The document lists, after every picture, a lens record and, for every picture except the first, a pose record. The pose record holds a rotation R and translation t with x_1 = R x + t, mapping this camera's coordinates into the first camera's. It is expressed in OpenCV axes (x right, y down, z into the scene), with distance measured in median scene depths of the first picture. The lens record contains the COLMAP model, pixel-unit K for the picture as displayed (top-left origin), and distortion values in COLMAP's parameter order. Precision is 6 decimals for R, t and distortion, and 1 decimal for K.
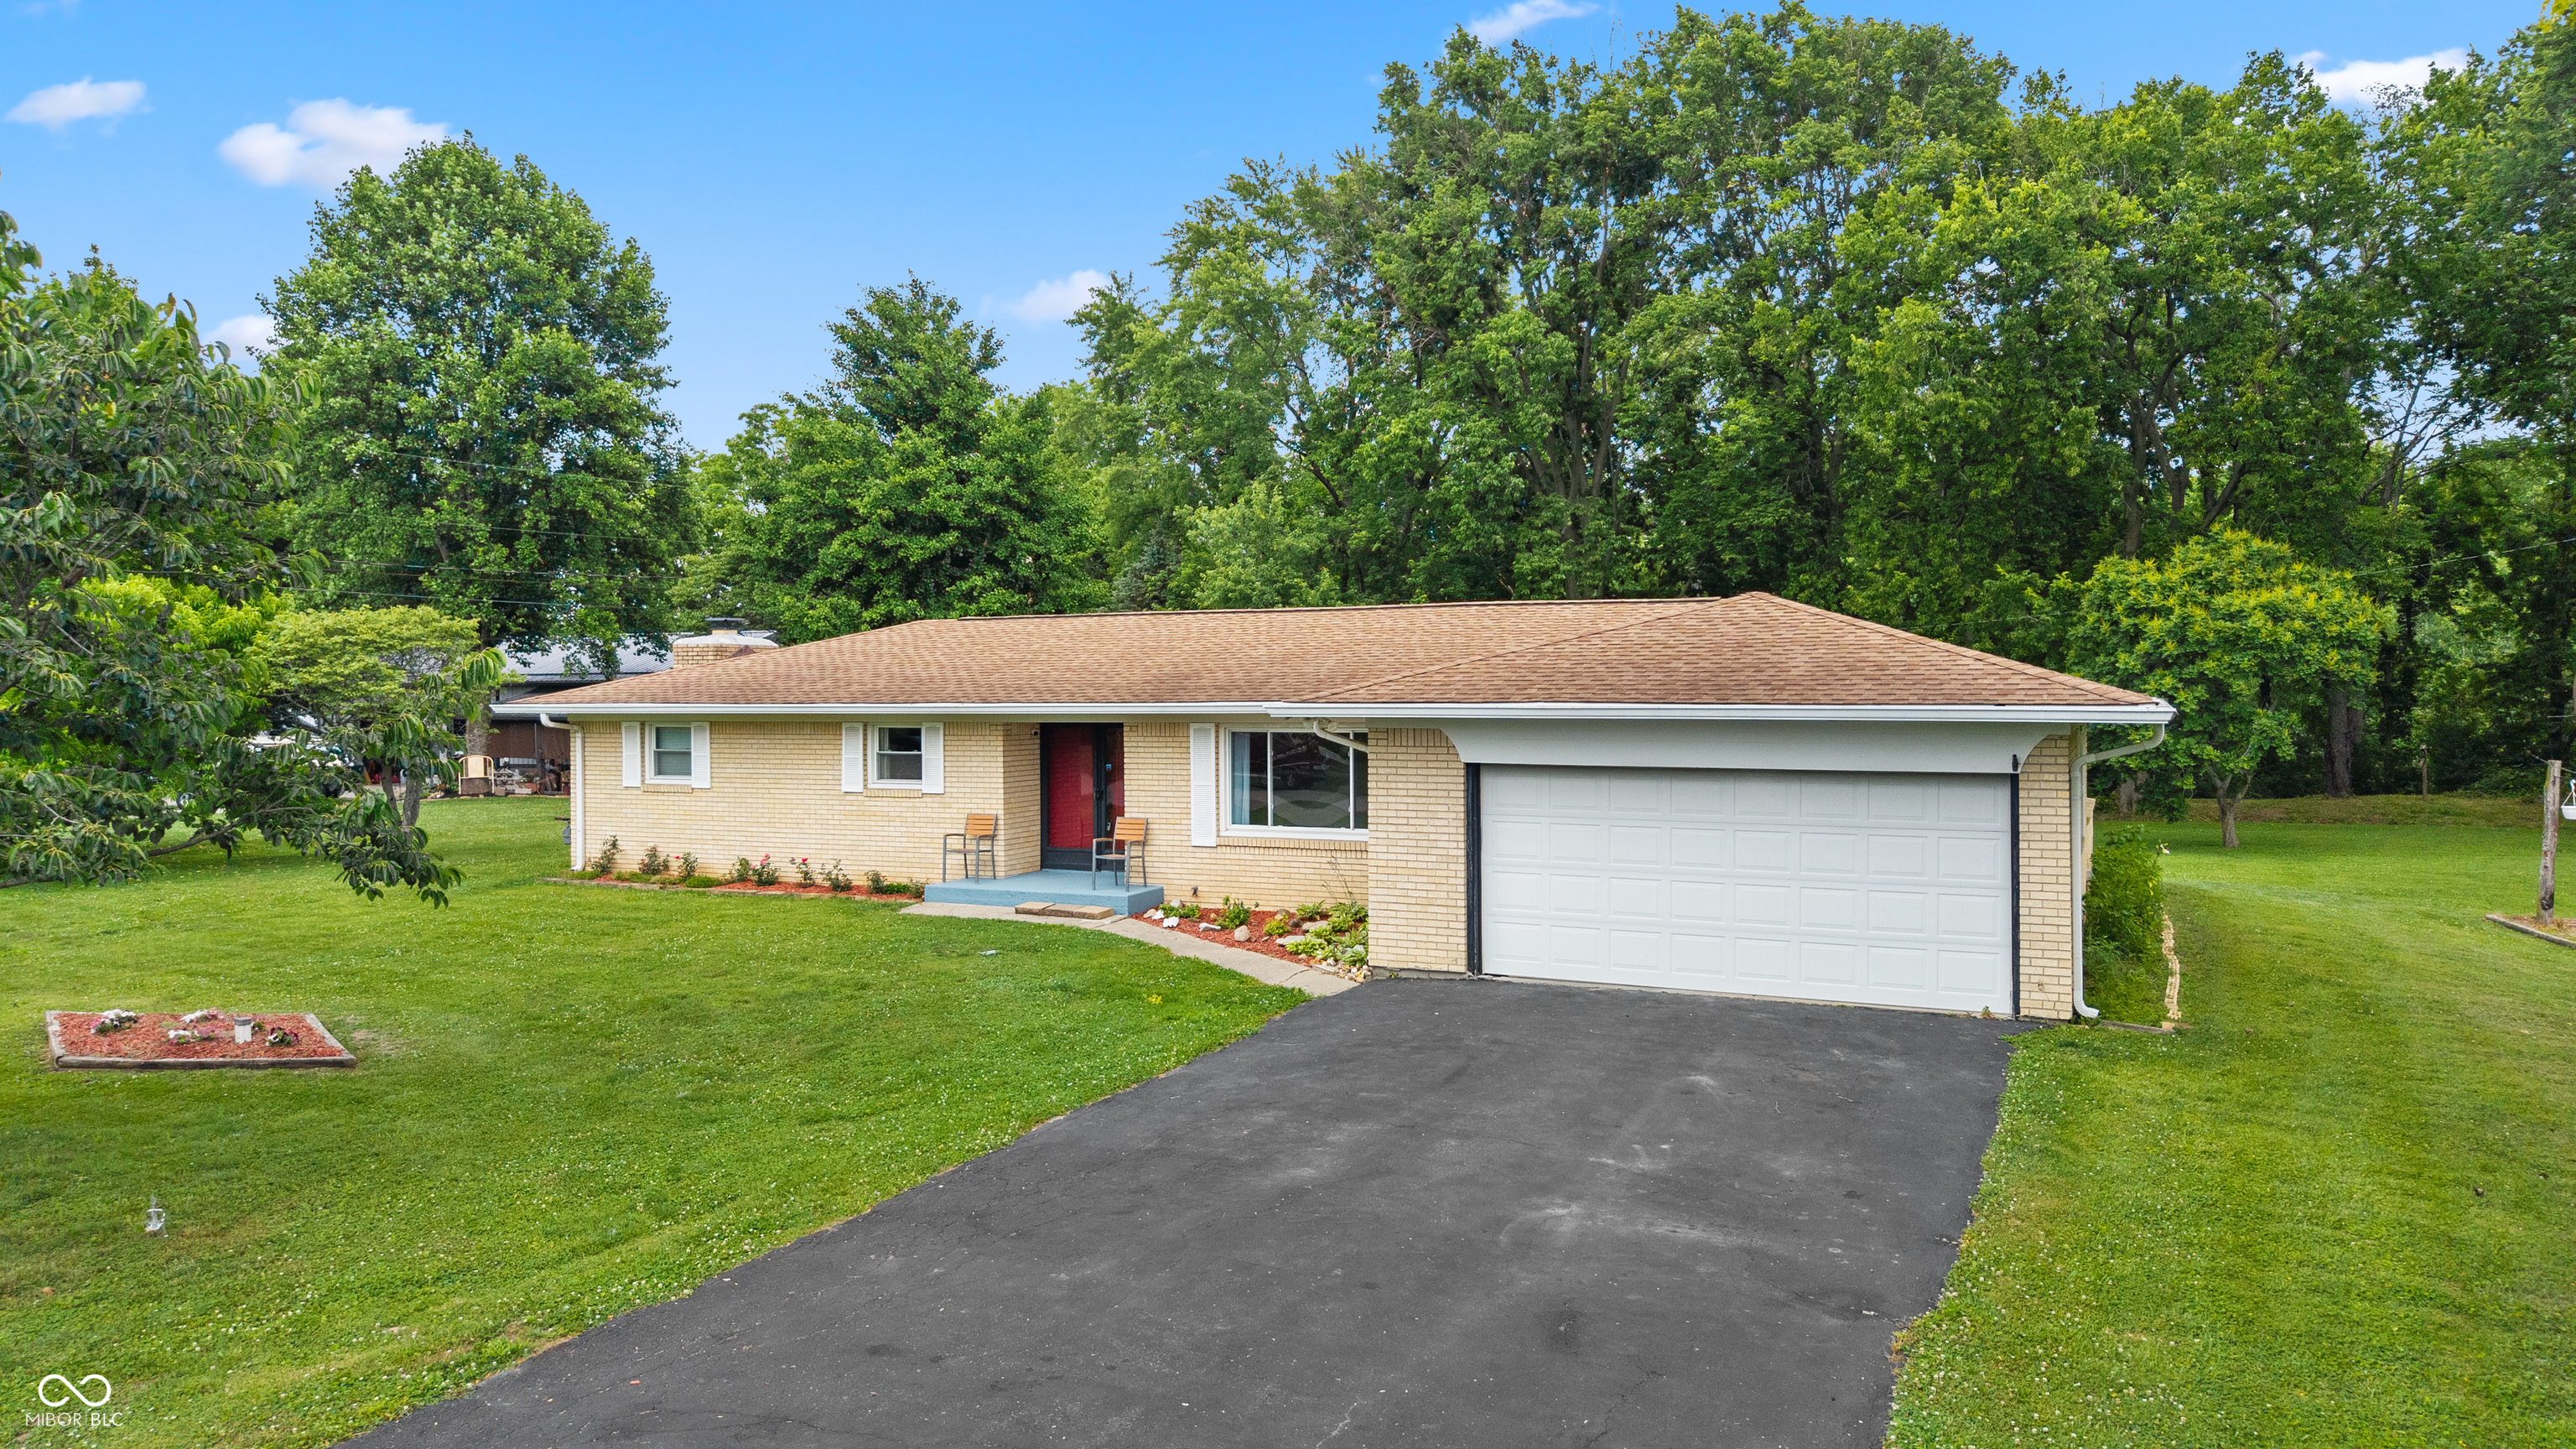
lens RADIAL K [[1788.8, 0, 1288.0], [0, 1788.8, 724.5], [0, 0, 1]] dist [0.027129, -0.002622]
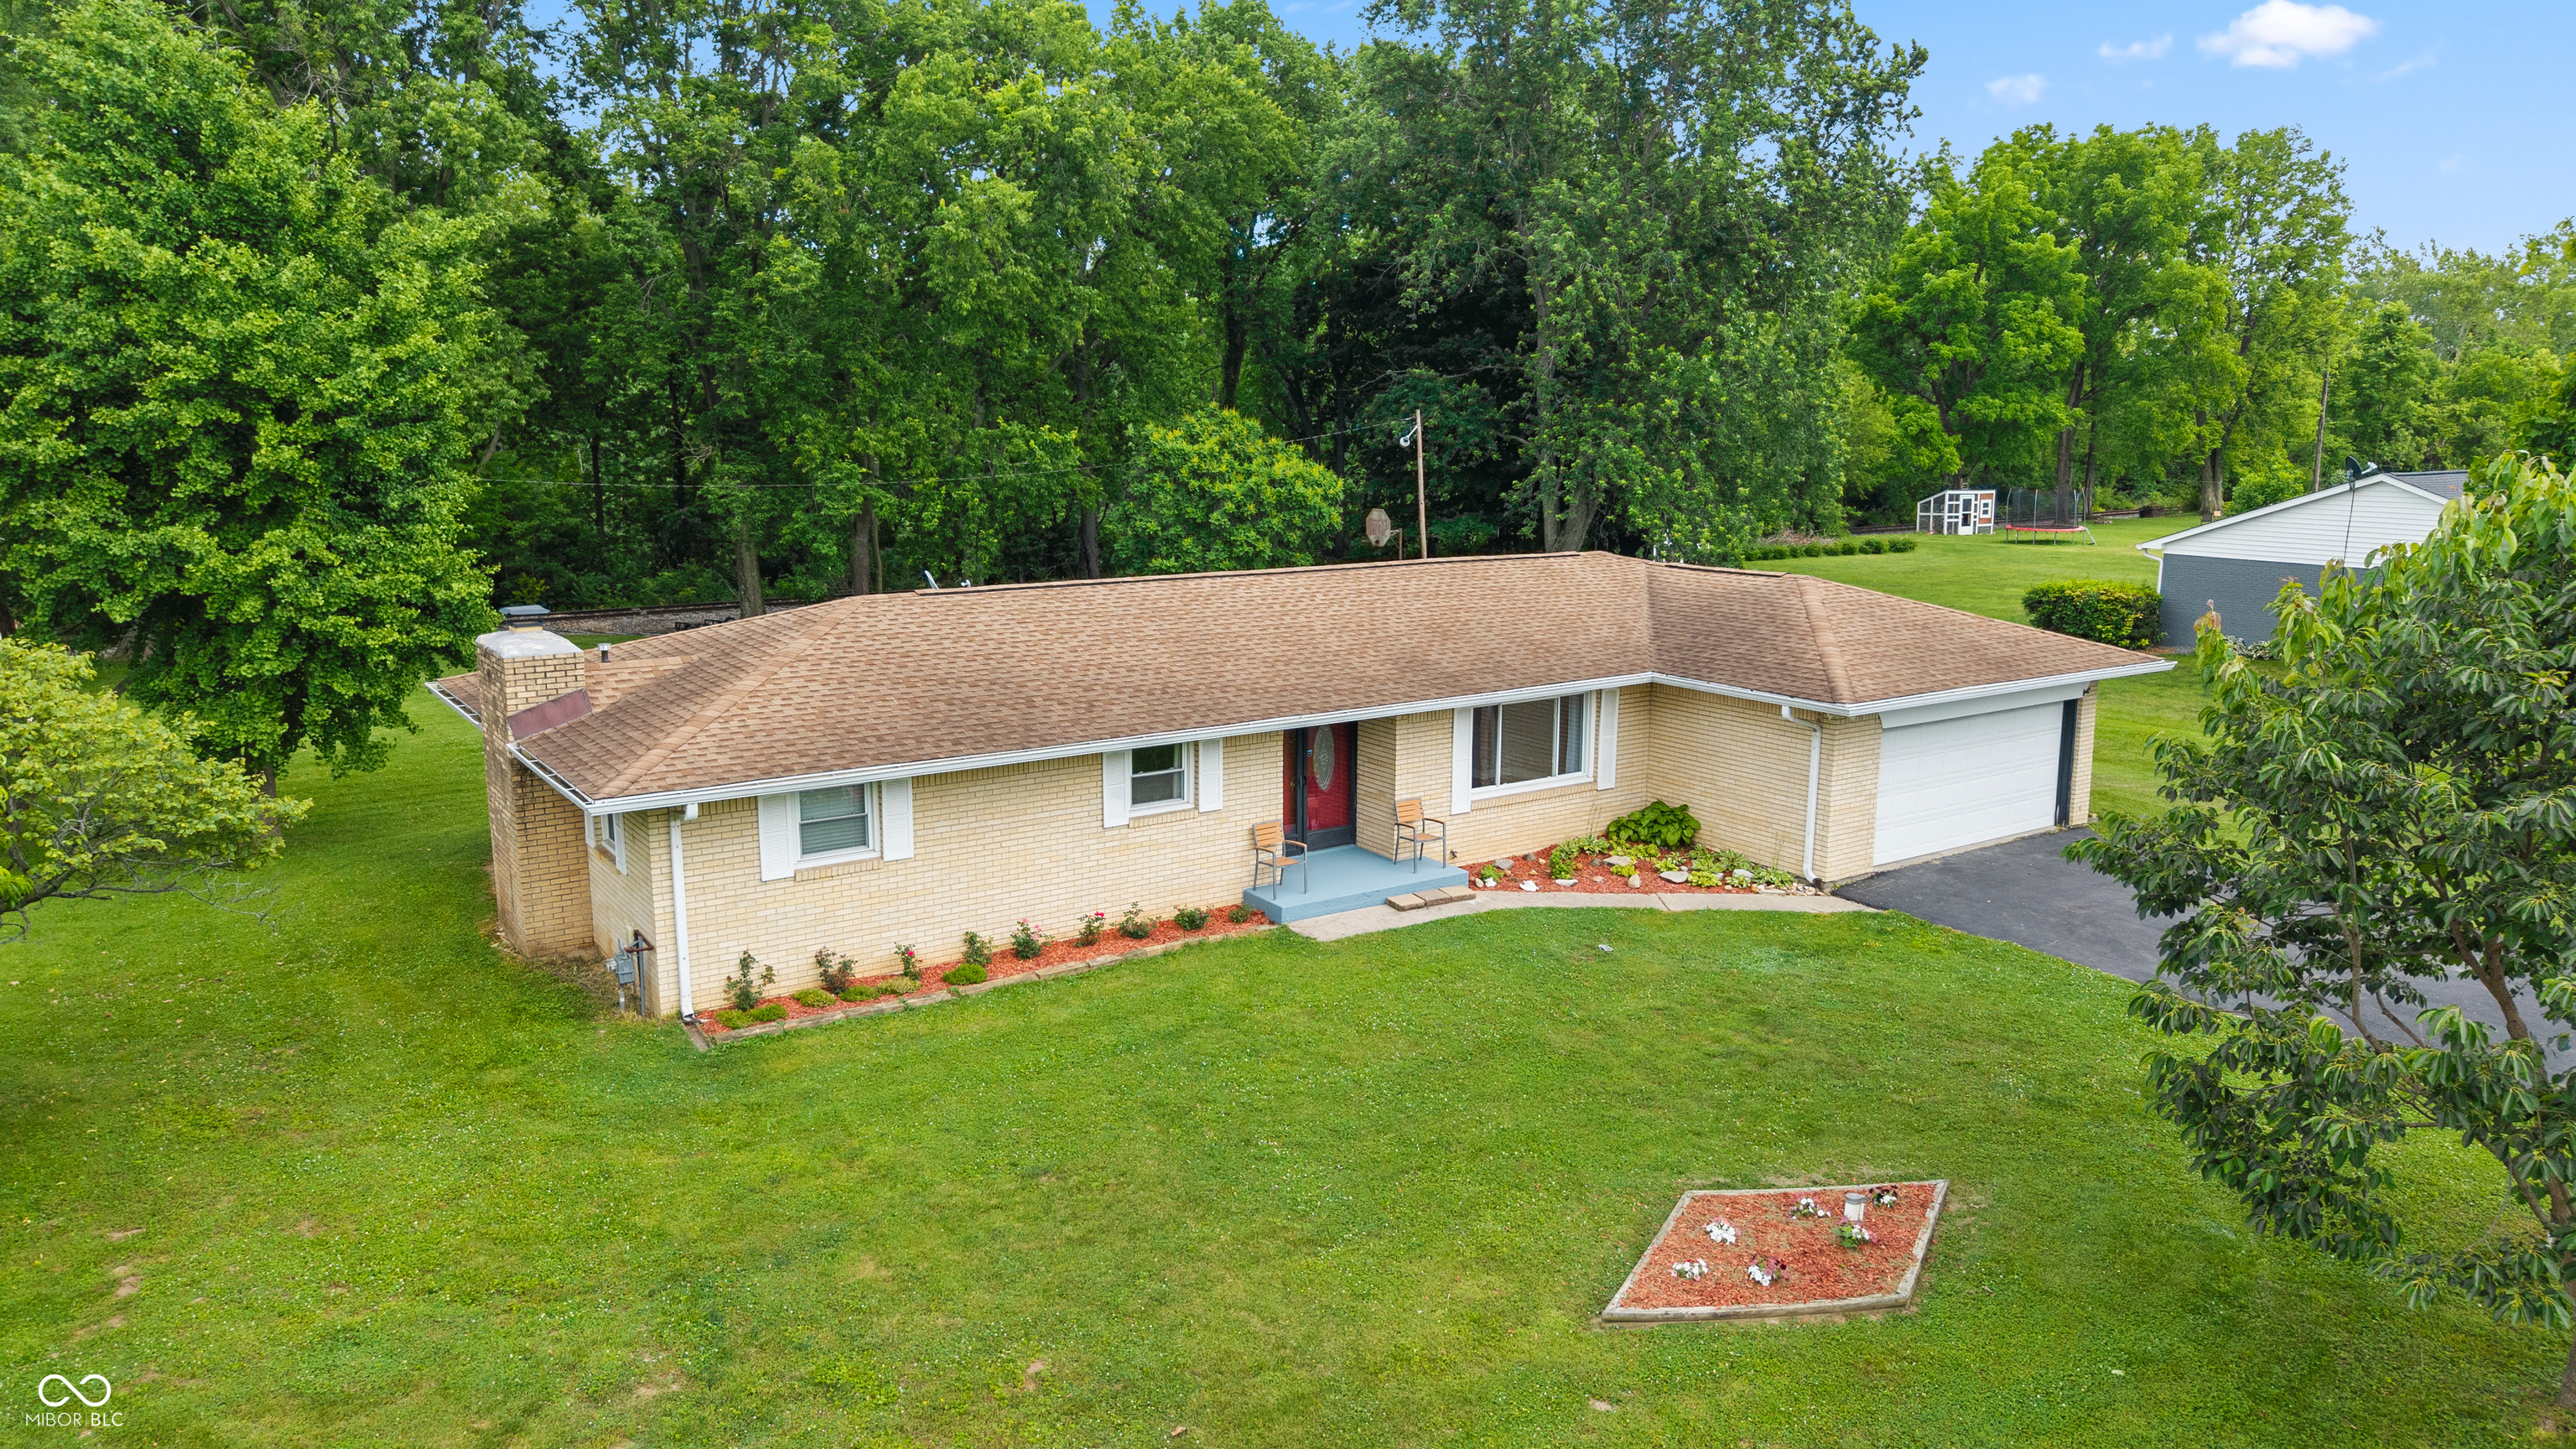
lens RADIAL K [[1788.8, 0, 1288.0], [0, 1788.8, 724.5], [0, 0, 1]] dist [0.027129, -0.002622]
pose [[0.491209, -0.155075, 0.857126, -0.995057], [0.012189, 0.985152, 0.171252, -0.170996], [-0.870956, -0.073673, 0.485806, 0.513475]]
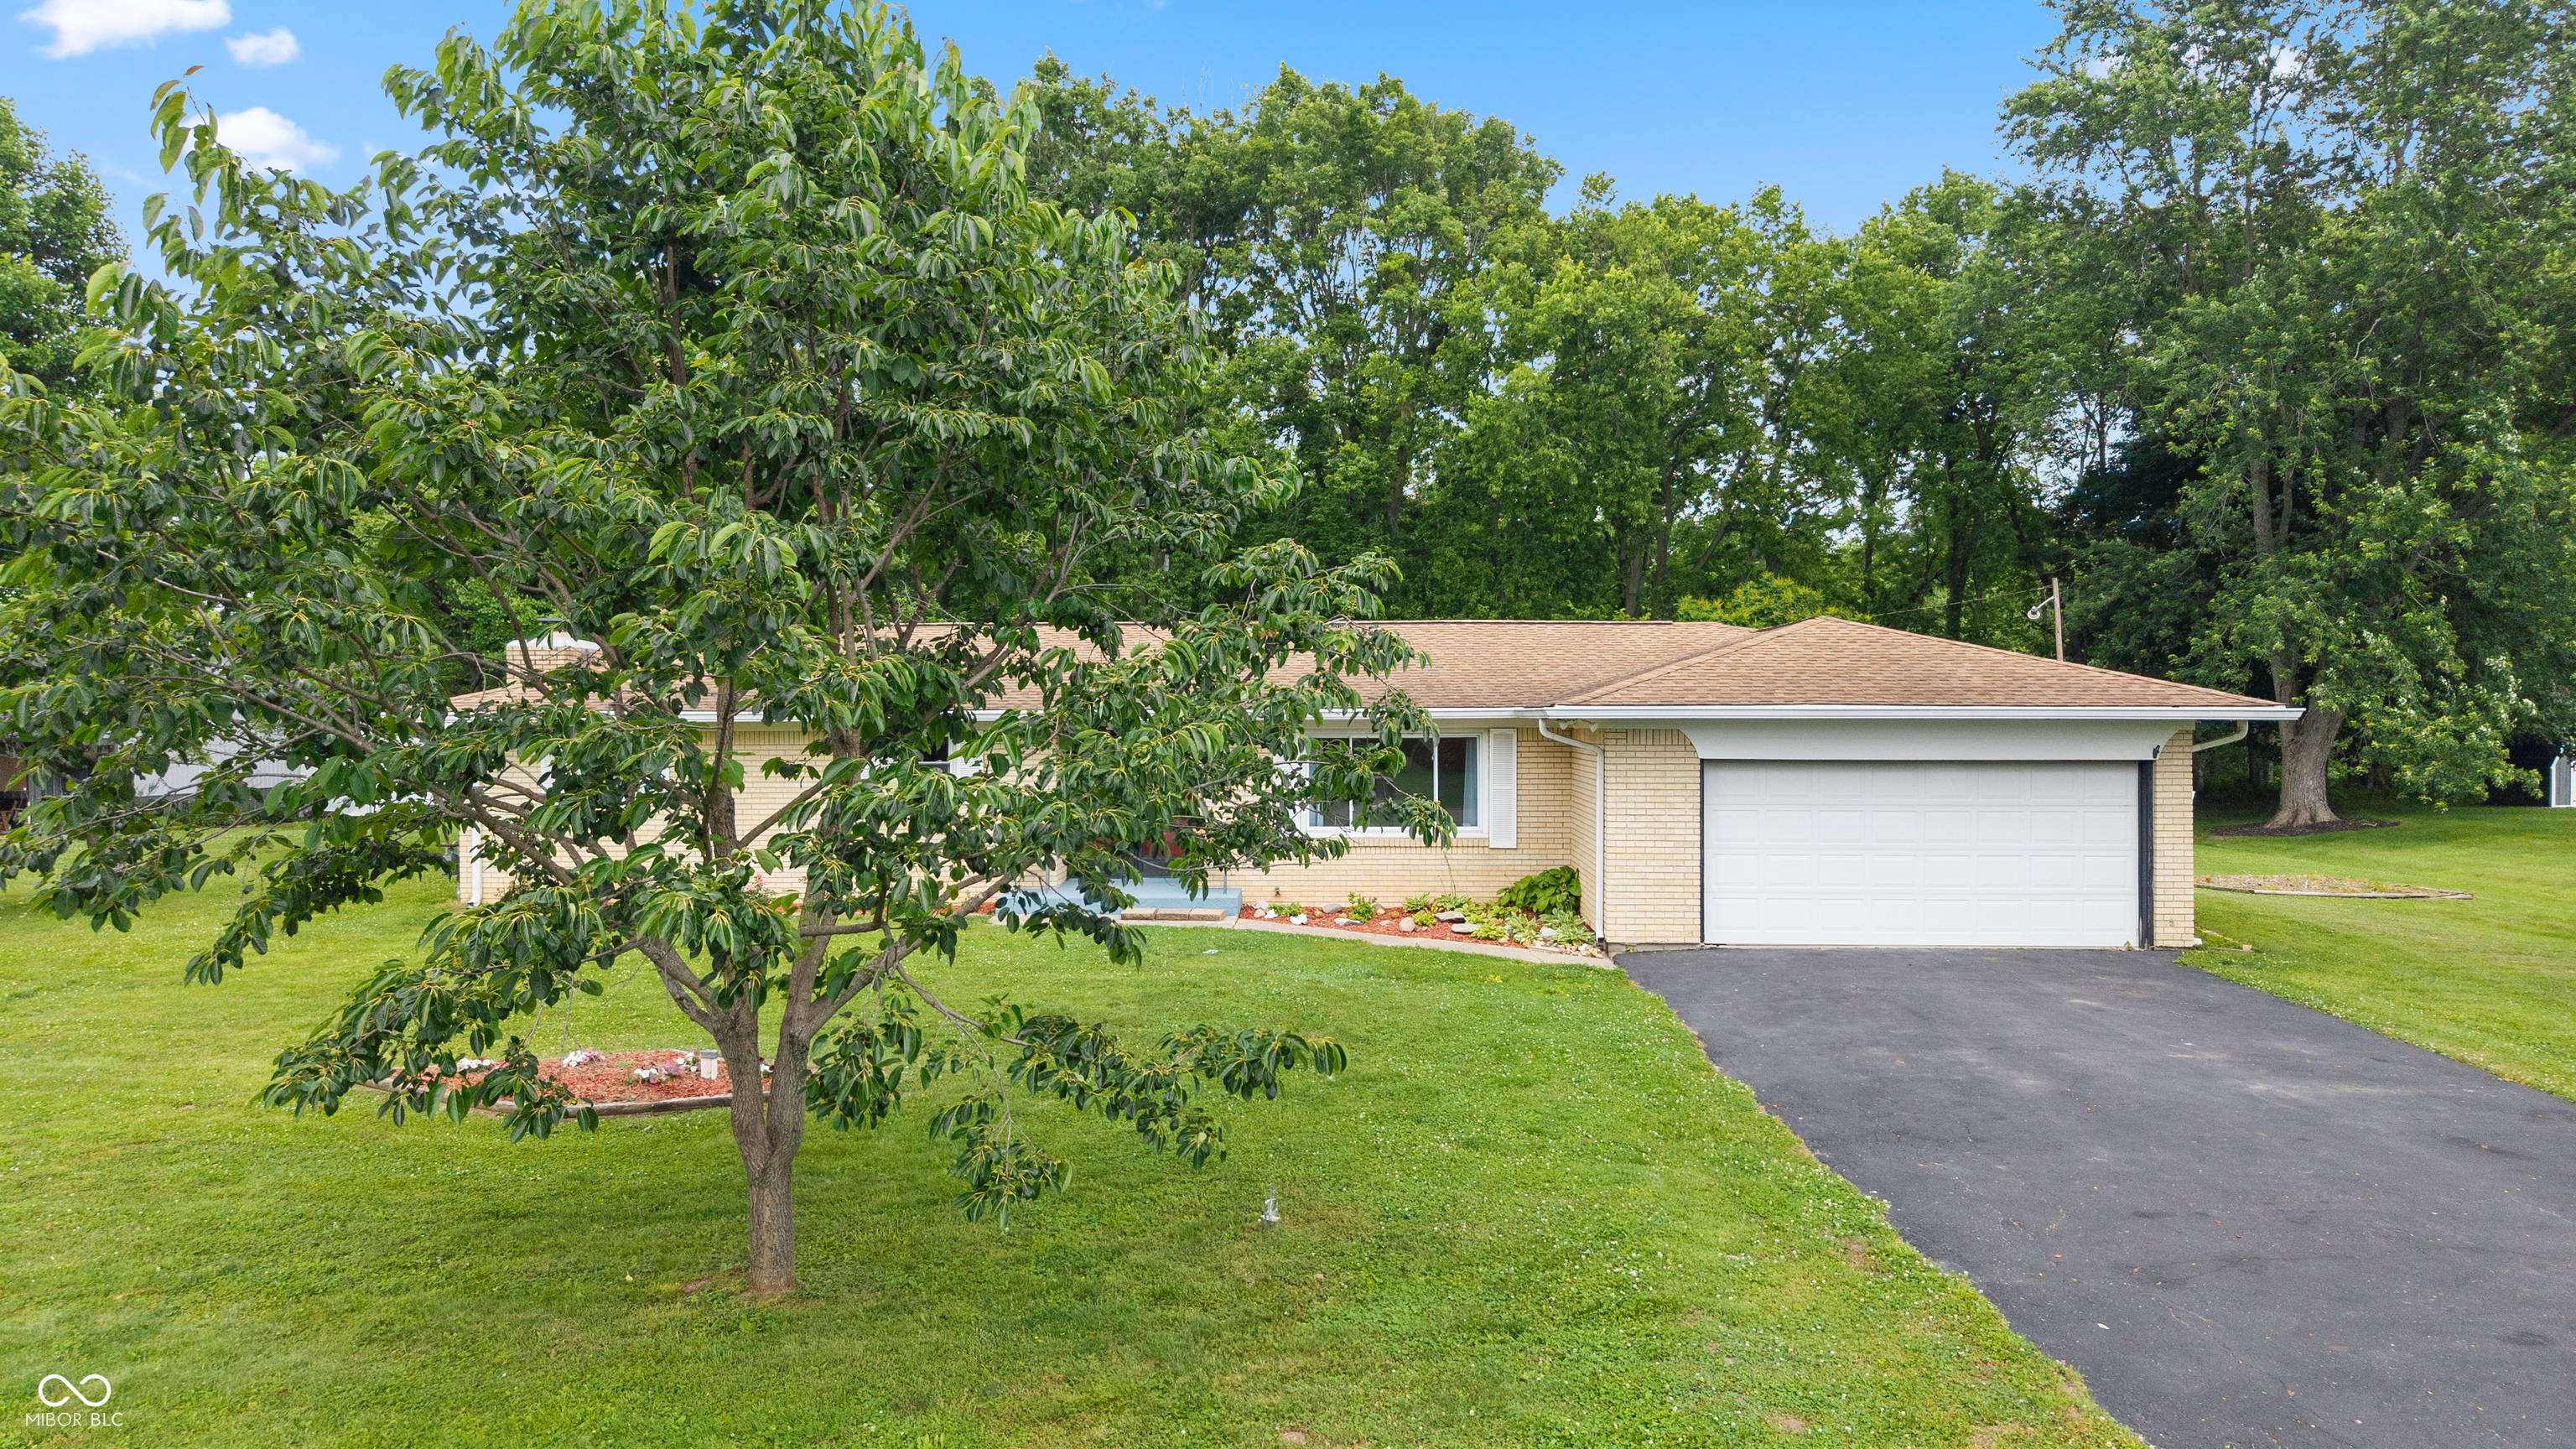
lens RADIAL K [[1791.4, 0, 1286.8], [0, 1791.4, 769.2], [0, 0, 1]] dist [0.052163, 0.000049]
pose [[0.917569, -0.010150, 0.397446, -0.429083], [0.006788, 0.999928, 0.009866, 0.010958], [-0.397518, -0.006355, 0.917572, 0.038103]]
